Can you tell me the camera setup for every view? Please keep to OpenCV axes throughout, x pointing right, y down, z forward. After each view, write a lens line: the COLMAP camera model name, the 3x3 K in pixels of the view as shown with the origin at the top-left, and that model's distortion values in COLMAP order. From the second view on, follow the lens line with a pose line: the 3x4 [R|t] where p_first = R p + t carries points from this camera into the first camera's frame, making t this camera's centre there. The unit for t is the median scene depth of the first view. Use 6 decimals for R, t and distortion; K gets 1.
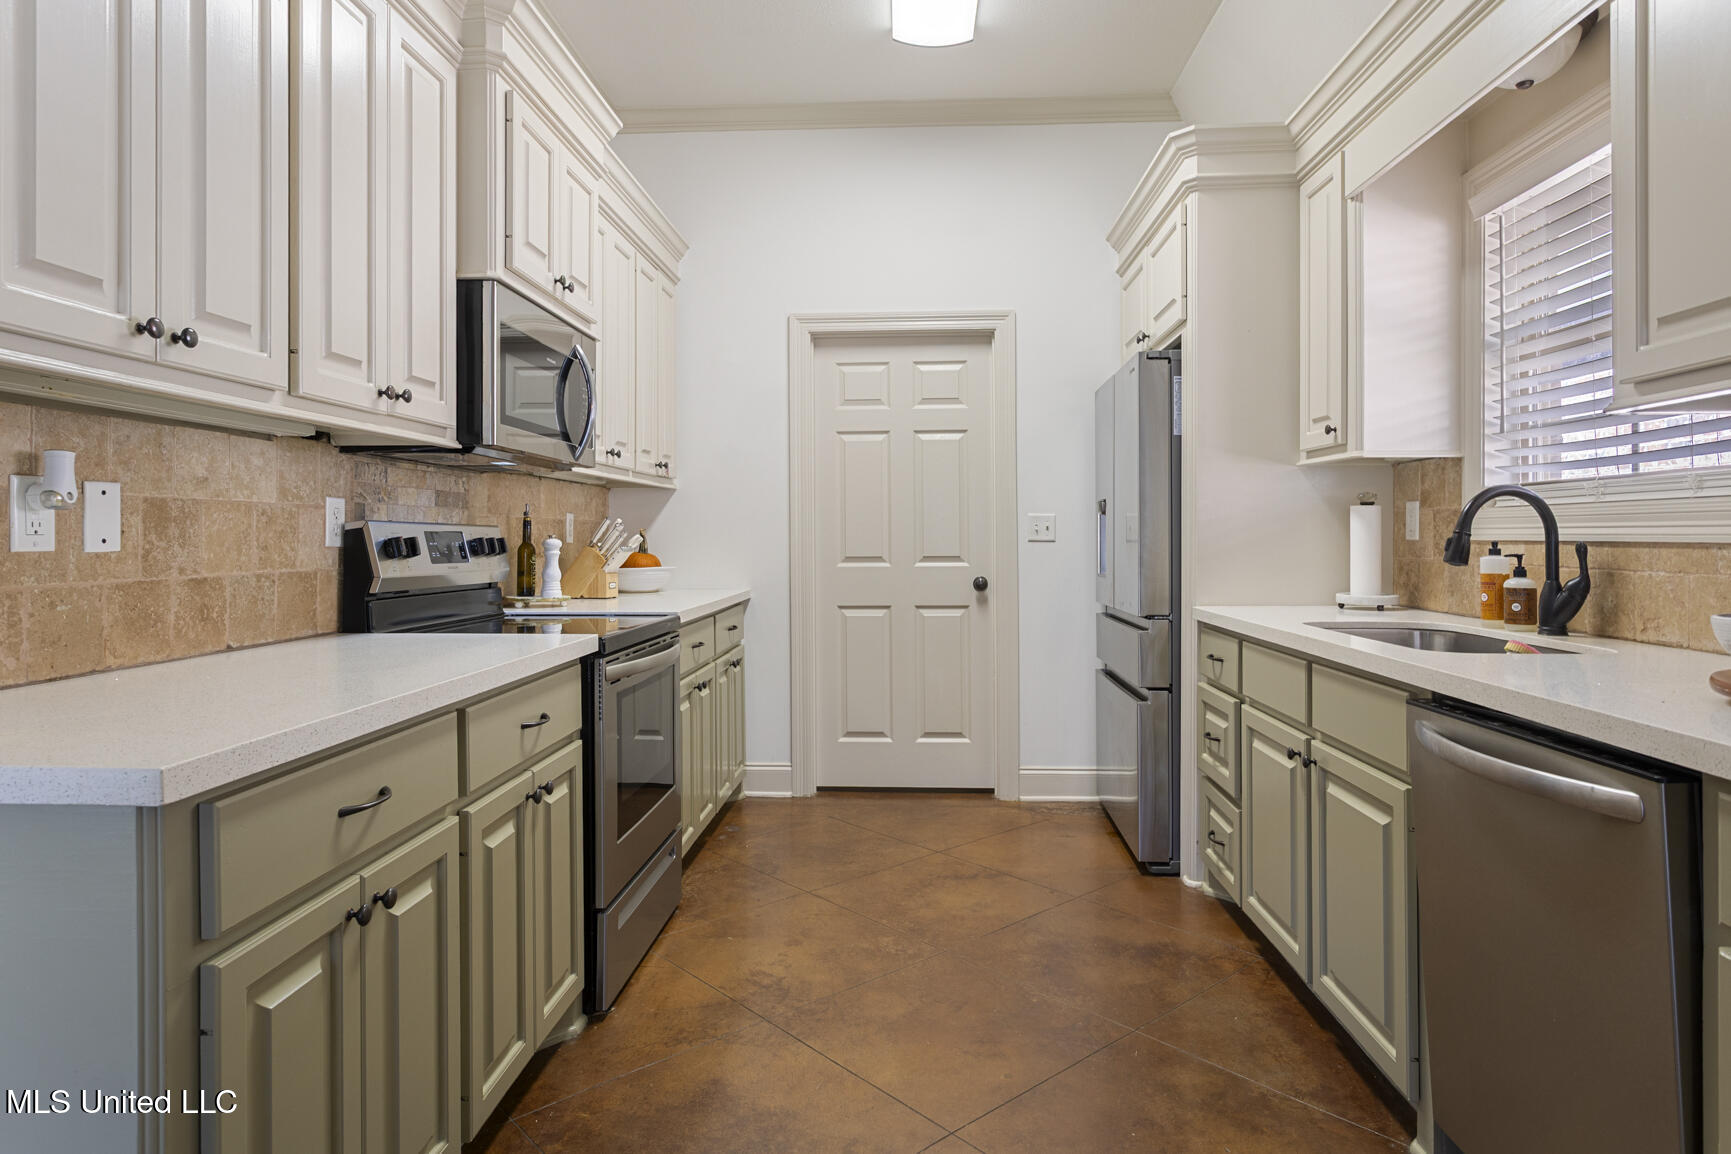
lens RADIAL K [[1010.0, 0, 862.8], [0, 1010.0, 462.5], [0, 0, 1]] dist [-0.003194, 0.002729]
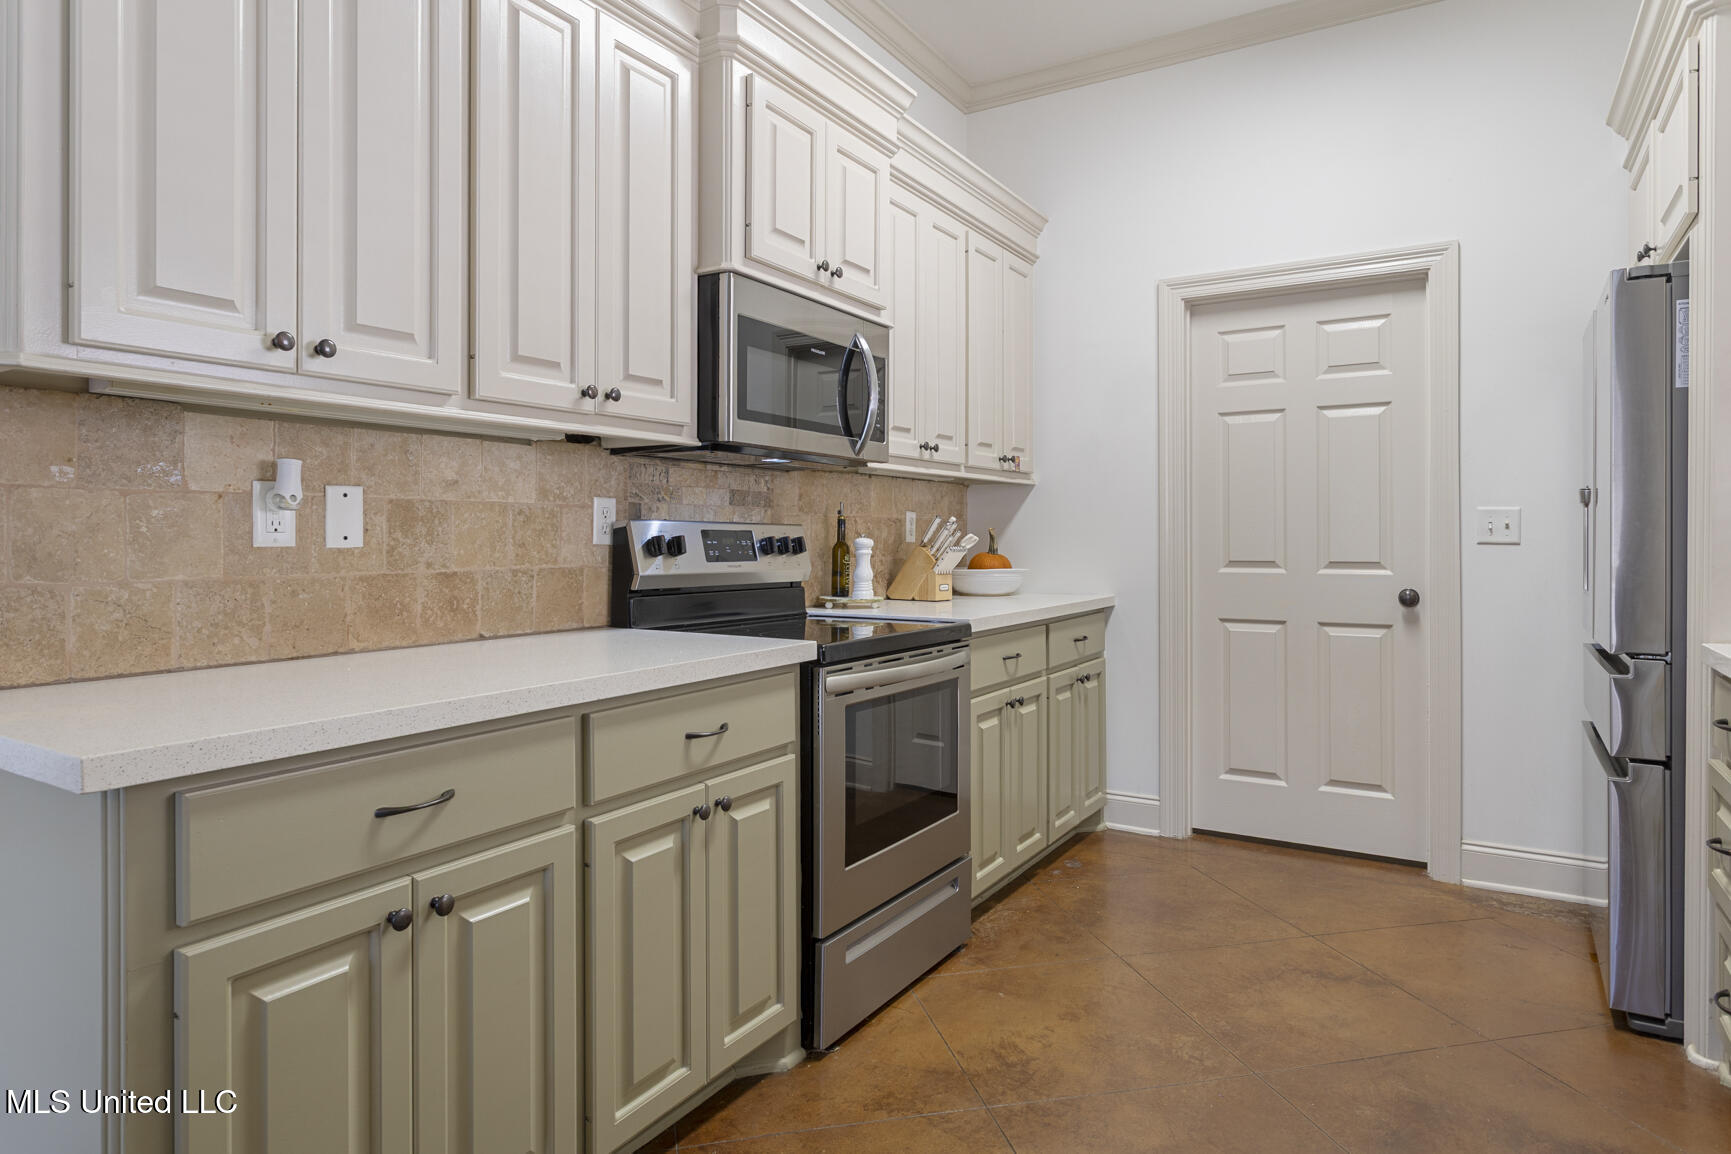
lens RADIAL K [[1009.6, 0, 860.5], [0, 1009.6, 483.1], [0, 0, 1]] dist [-0.004280, 0.003032]
pose [[0.877345, -0.022324, -0.479341, 0.198257], [0.031987, 0.999416, 0.012000, 0.014406], [0.478793, -0.025861, 0.877547, 0.193475]]
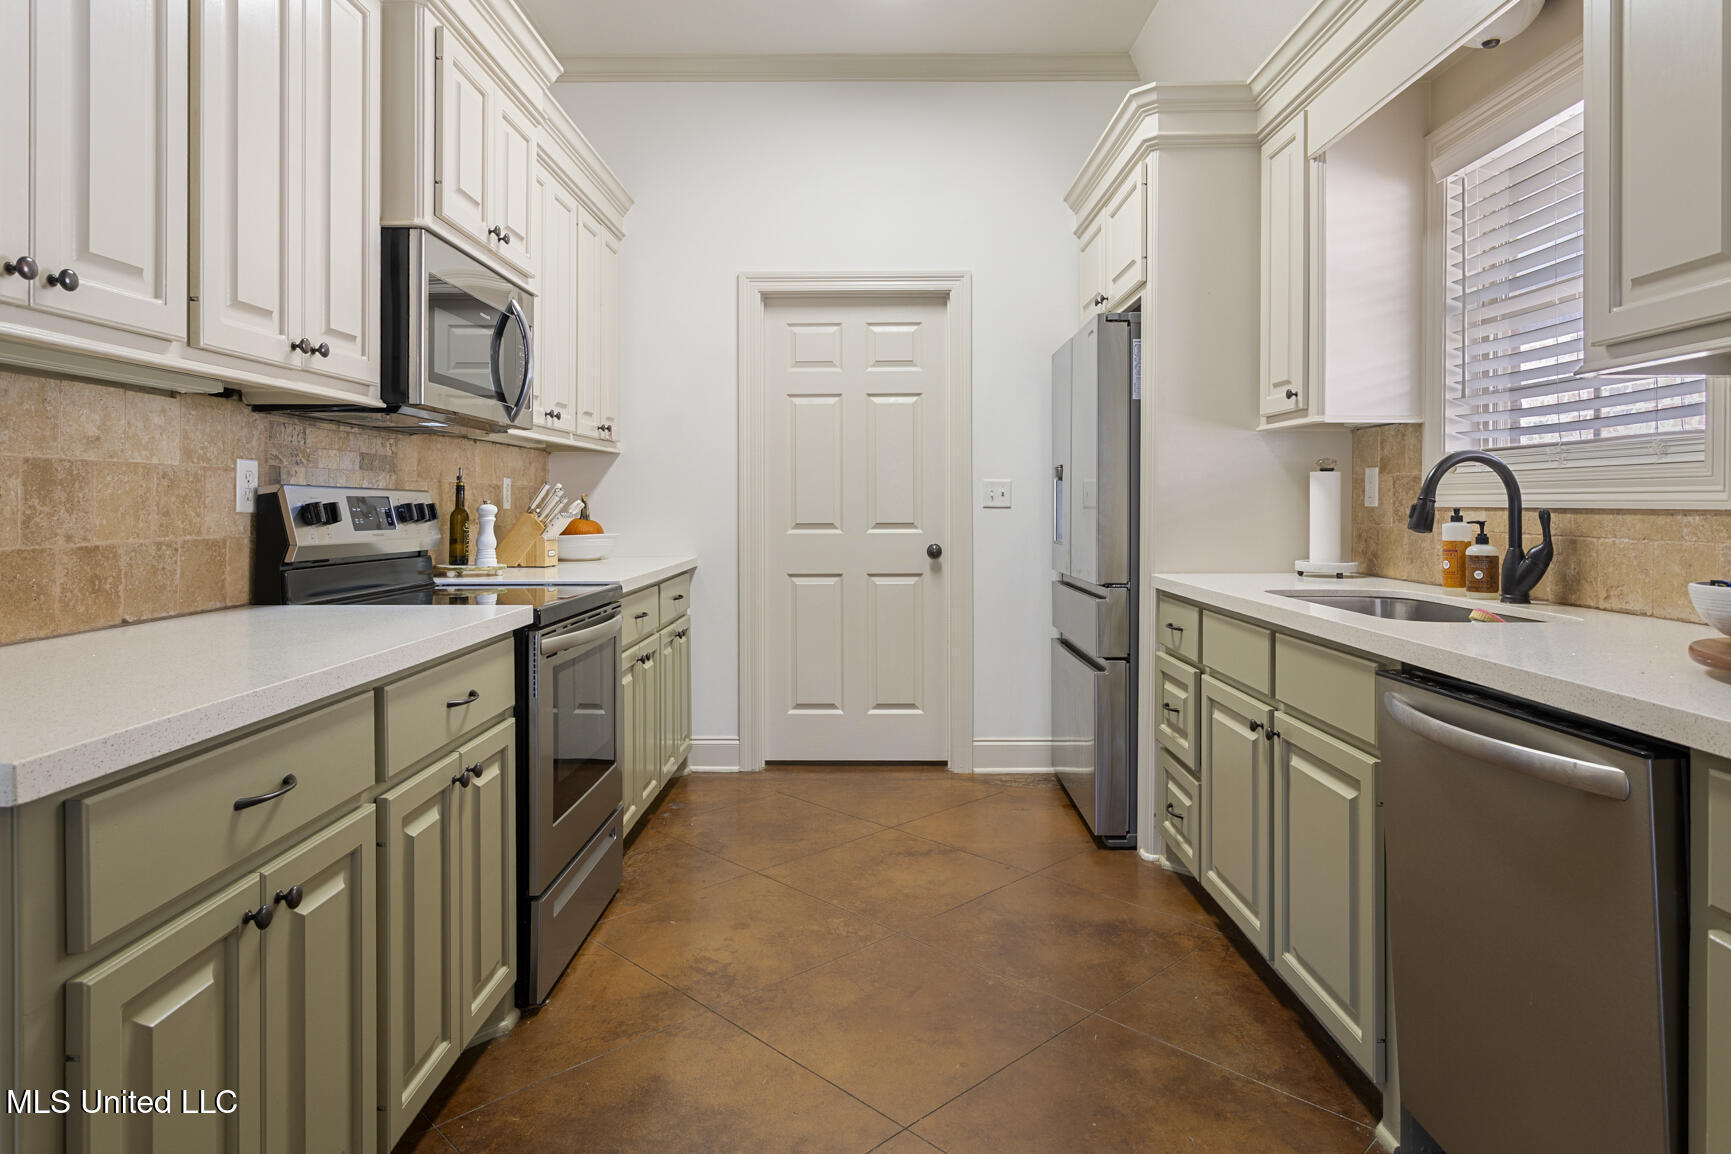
lens RADIAL K [[1019.4, 0, 860.2], [0, 1019.4, 436.1], [0, 0, 1]] dist [-0.001163, 0.002557]
pose [[0.998948, 0.004175, 0.045667, -0.000951], [-0.004503, 0.999965, 0.007062, 0.003587], [-0.045636, -0.007260, 0.998932, 0.033126]]
